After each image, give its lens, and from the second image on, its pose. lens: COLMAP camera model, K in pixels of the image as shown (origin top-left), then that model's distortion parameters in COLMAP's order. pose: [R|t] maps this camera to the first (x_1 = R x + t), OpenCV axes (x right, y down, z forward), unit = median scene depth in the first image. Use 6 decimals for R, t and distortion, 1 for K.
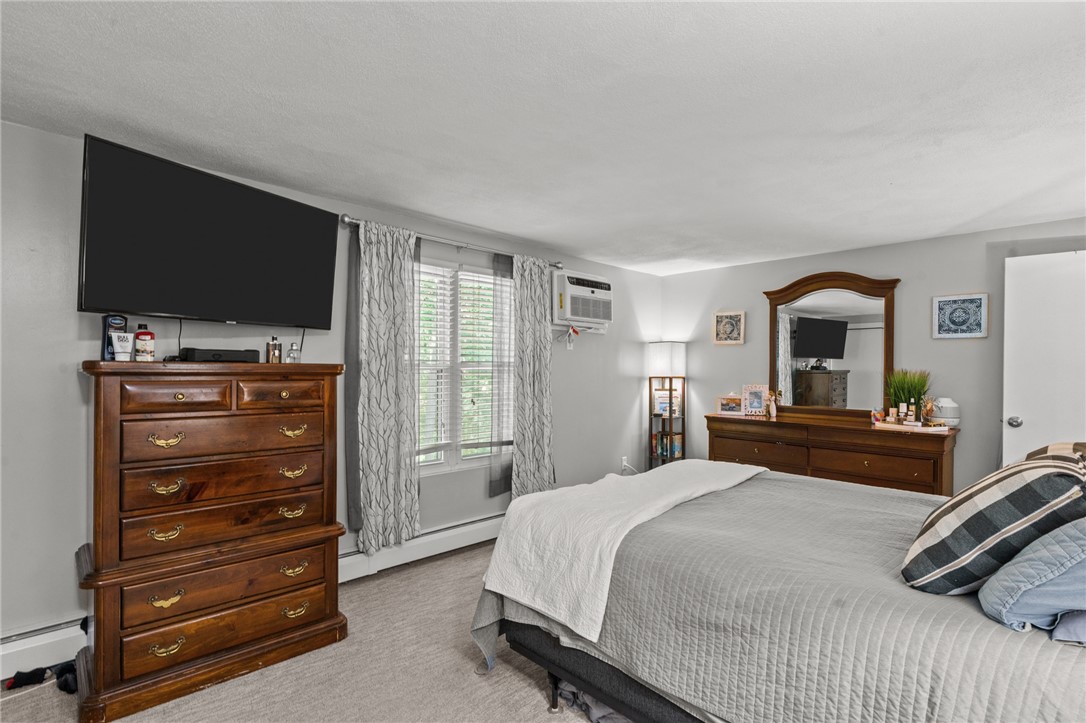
lens RADIAL K [[526.7, 0, 545.4], [0, 526.7, 360.6], [0, 0, 1]] dist [0.002012, -0.000820]
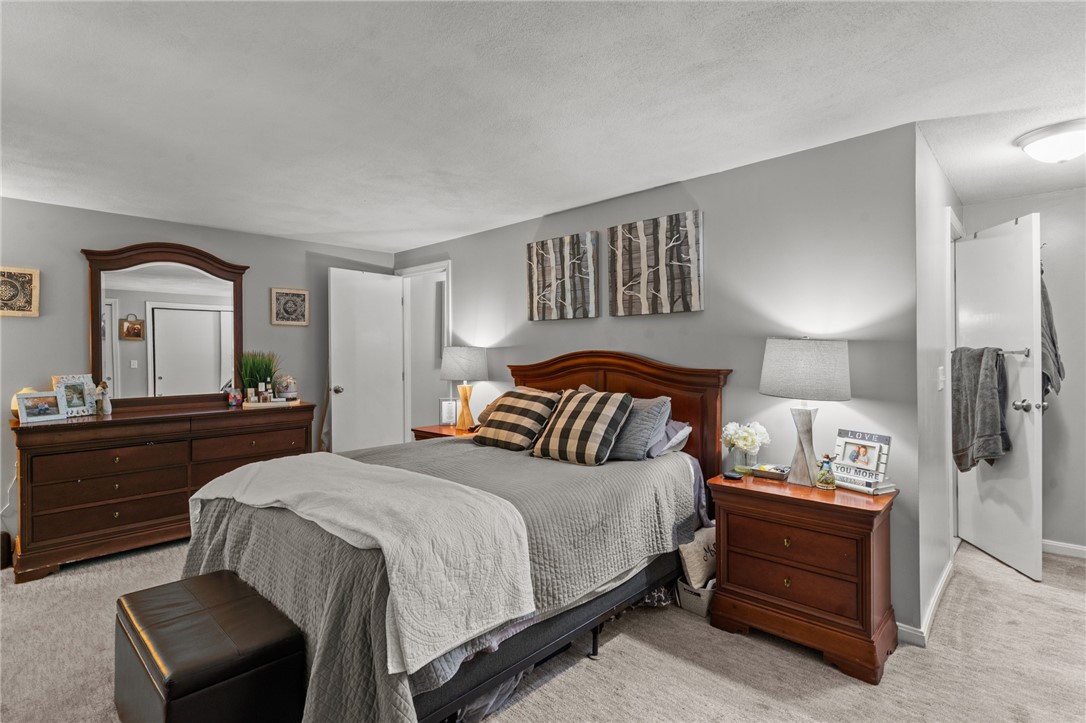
lens RADIAL K [[526.7, 0, 545.4], [0, 526.7, 360.6], [0, 0, 1]] dist [0.002012, -0.000820]
pose [[-0.043413, -0.027204, 0.998687, -0.412896], [-0.009746, 0.999593, 0.026805, 0.000149], [-0.999010, -0.008570, -0.043660, 0.442015]]
